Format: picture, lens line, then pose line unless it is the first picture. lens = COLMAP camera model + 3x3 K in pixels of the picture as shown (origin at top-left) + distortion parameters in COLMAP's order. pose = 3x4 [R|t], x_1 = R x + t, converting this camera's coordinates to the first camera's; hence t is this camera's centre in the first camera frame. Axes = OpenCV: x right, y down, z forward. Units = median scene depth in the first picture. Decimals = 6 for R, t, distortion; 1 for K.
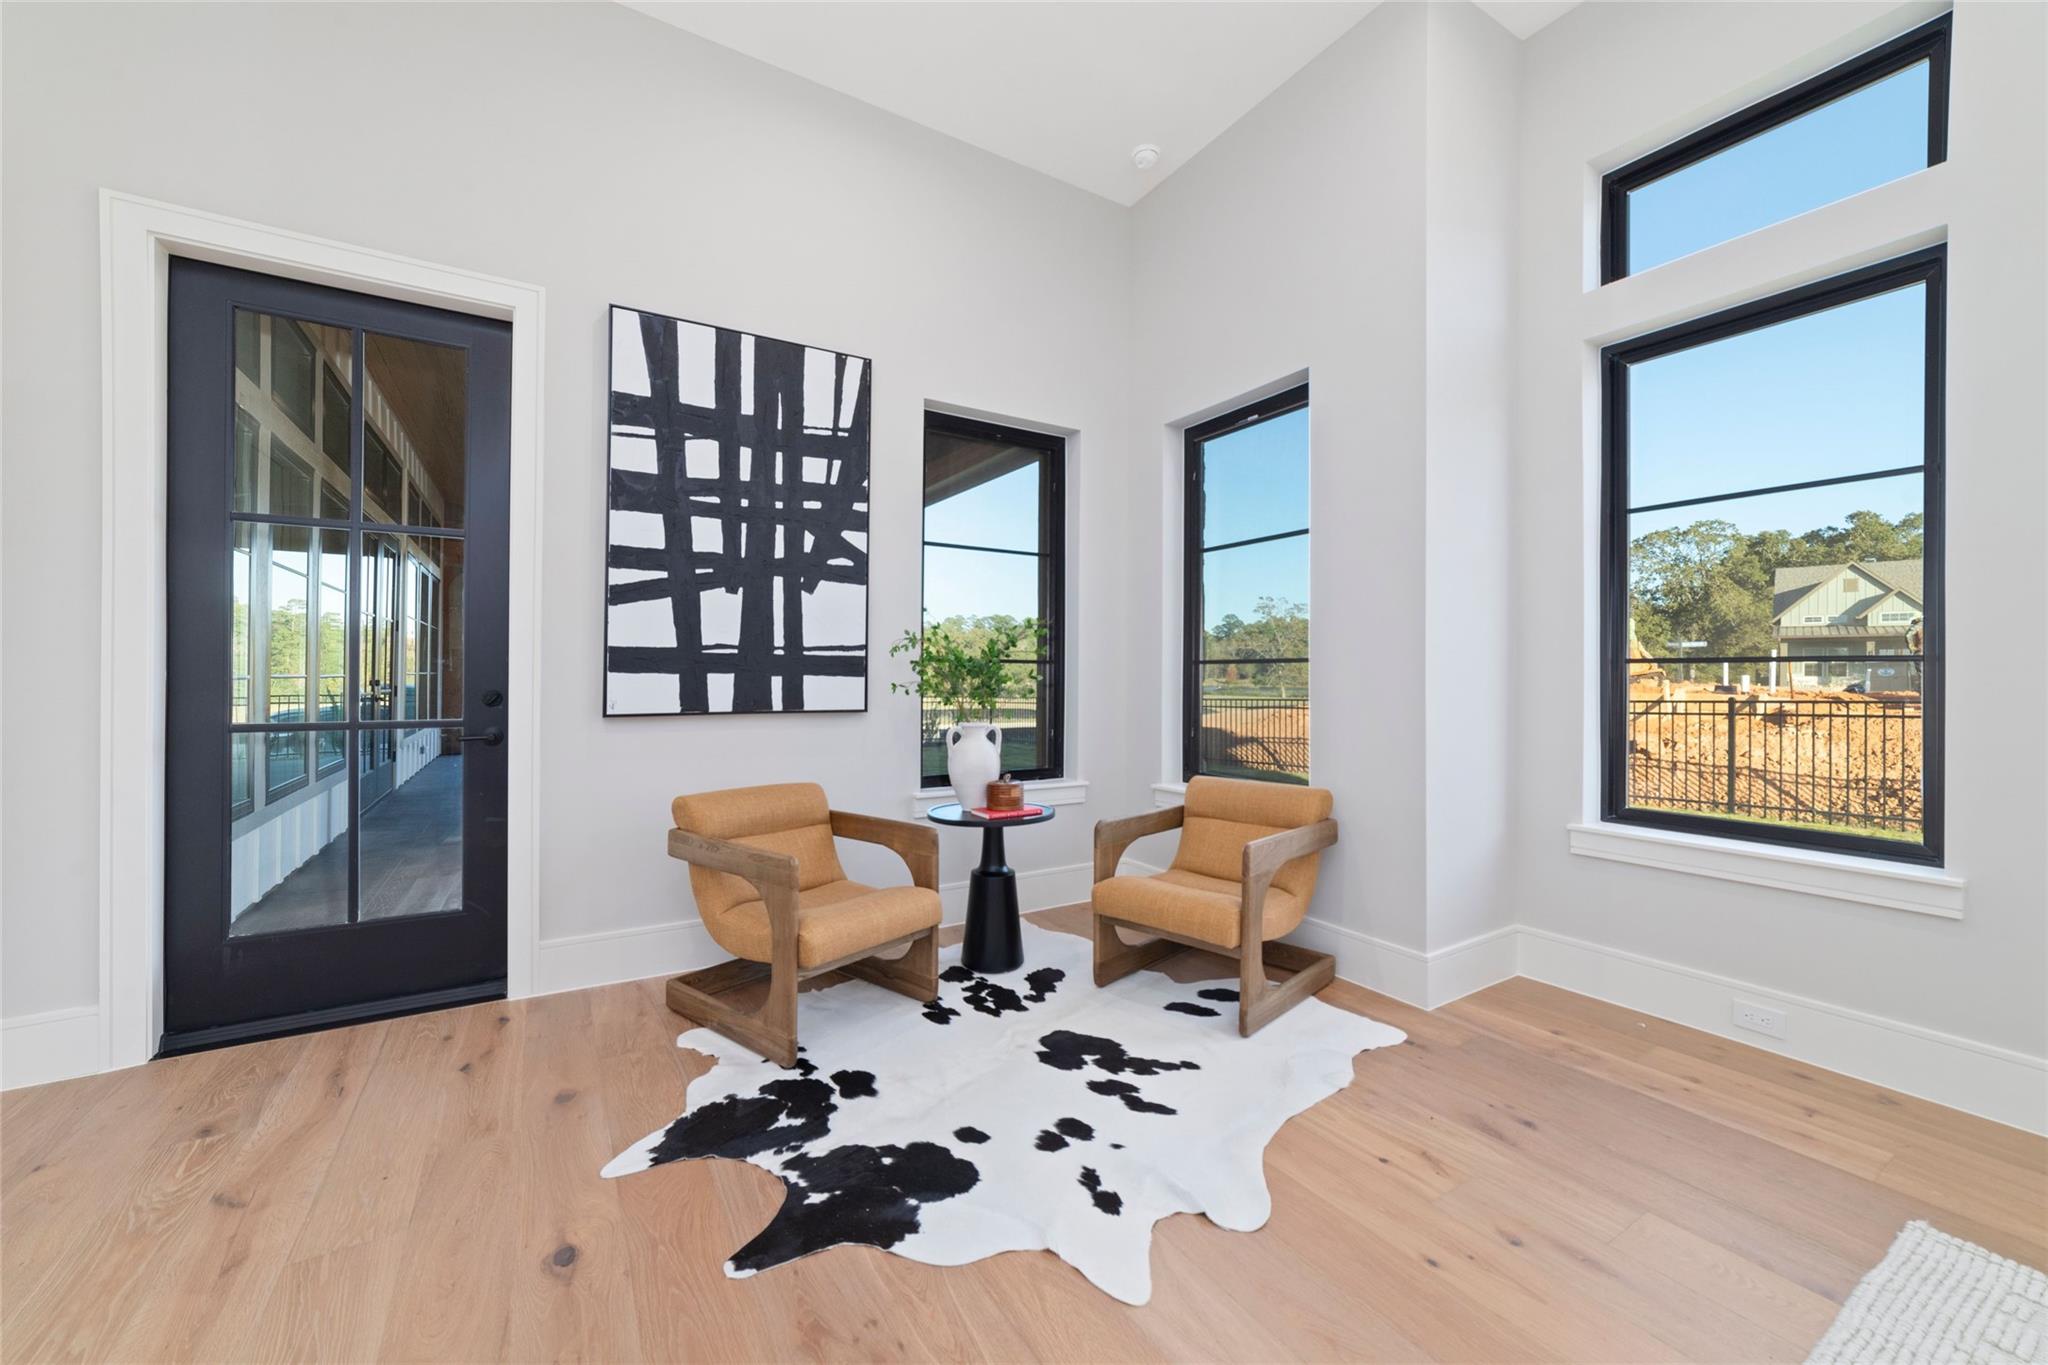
lens RADIAL K [[780.8, 0, 1007.0], [0, 780.8, 679.8], [0, 0, 1]] dist [-0.018482, 0.005585]
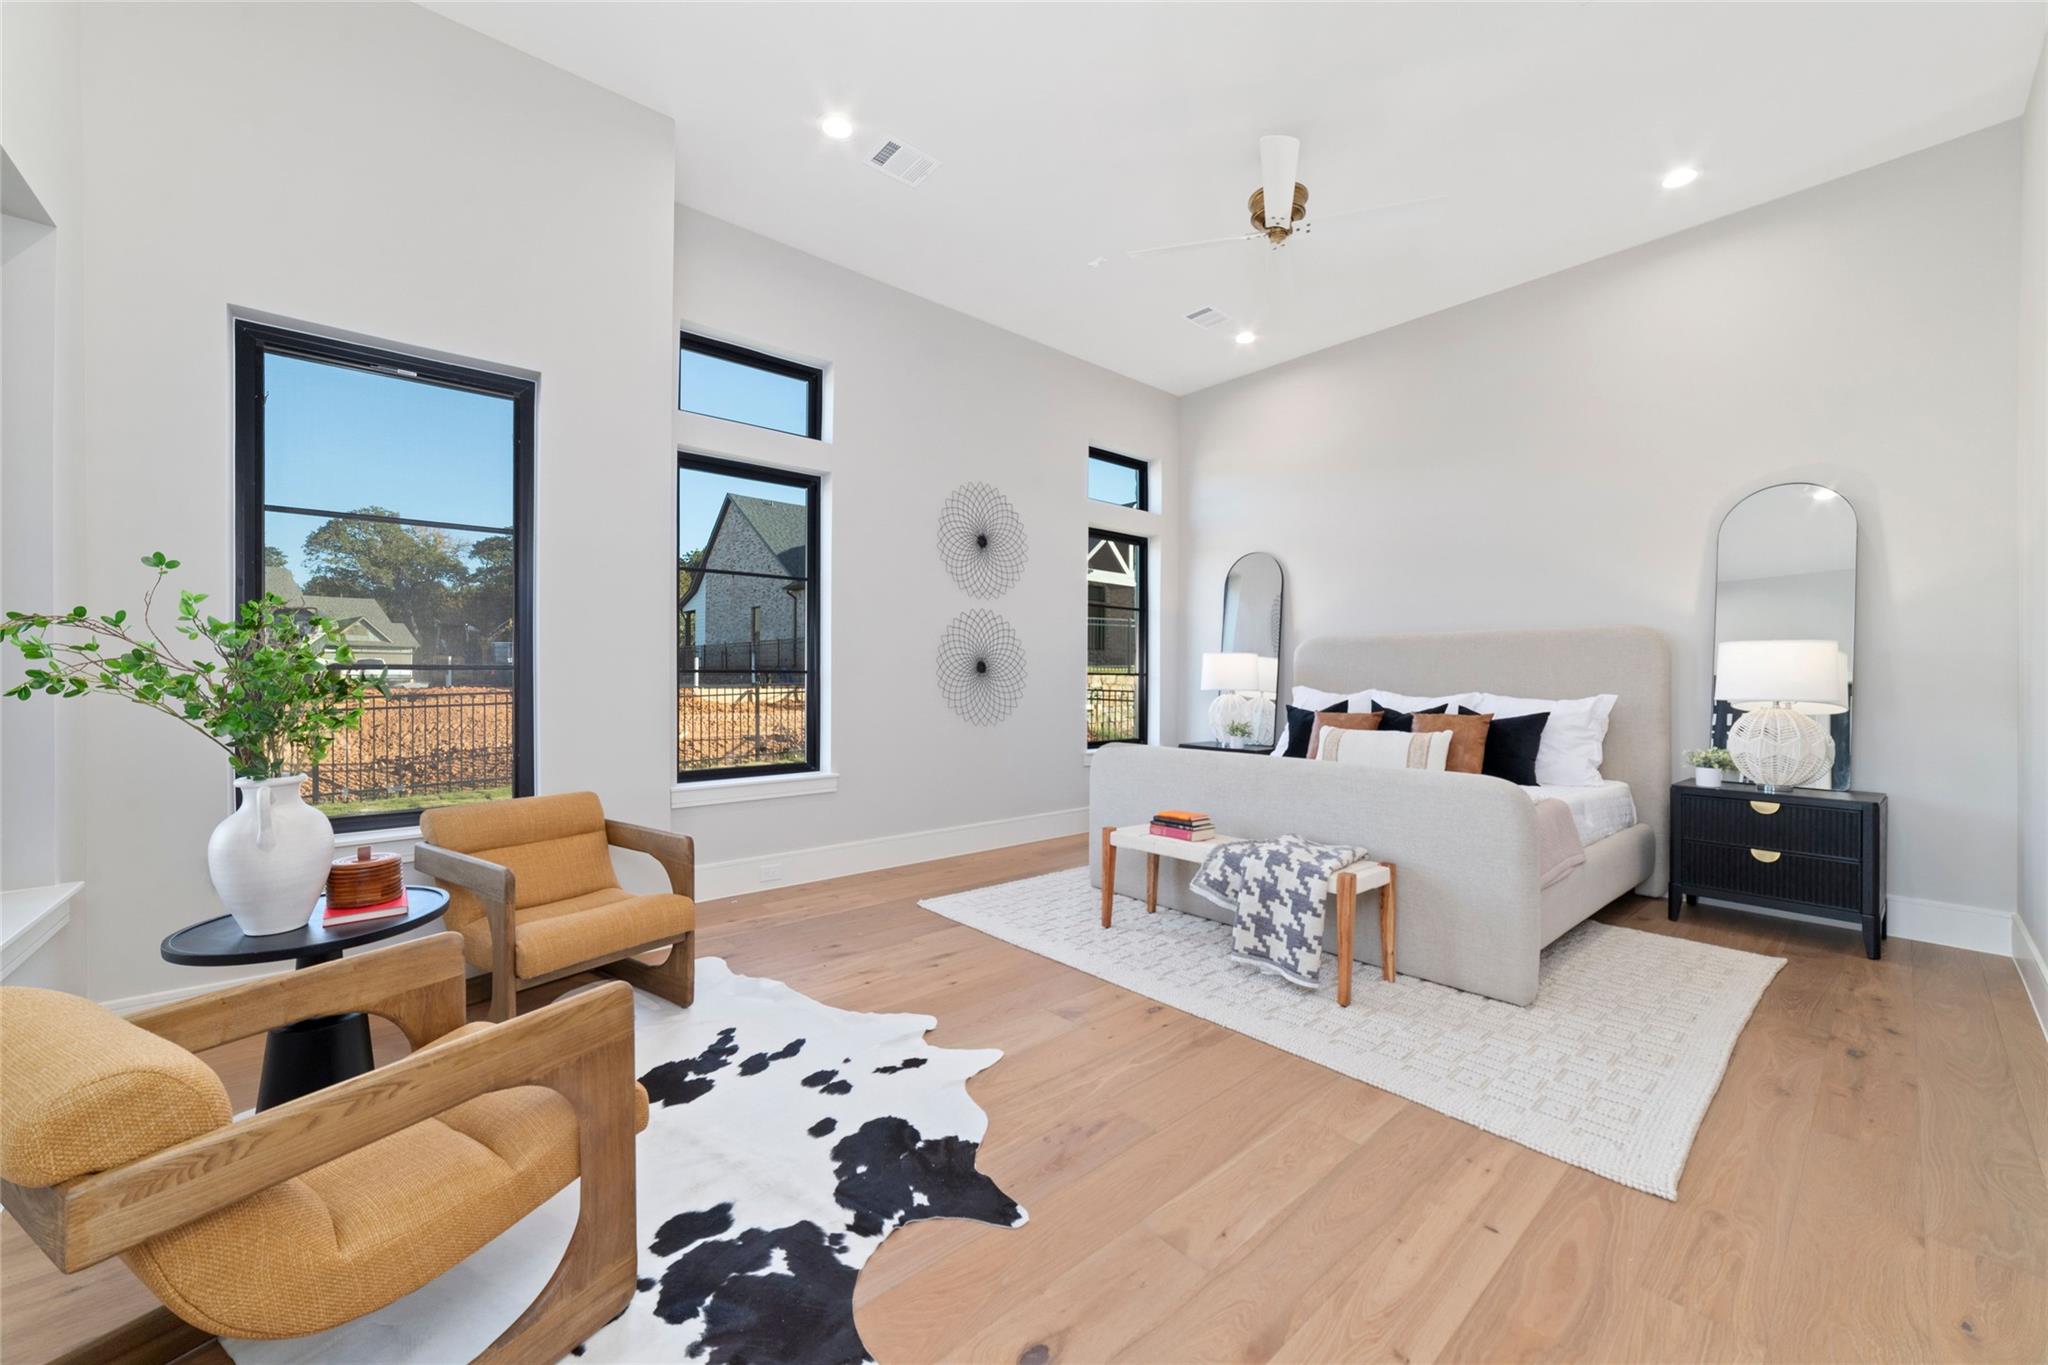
lens RADIAL K [[780.8, 0, 1025.8], [0, 780.8, 677.6], [0, 0, 1]] dist [-0.018482, 0.005585]
pose [[-0.172837, -0.006266, 0.984931, -1.055781], [0.006756, 0.999949, 0.007547, -0.026338], [-0.984927, 0.007958, -0.172785, 0.851950]]
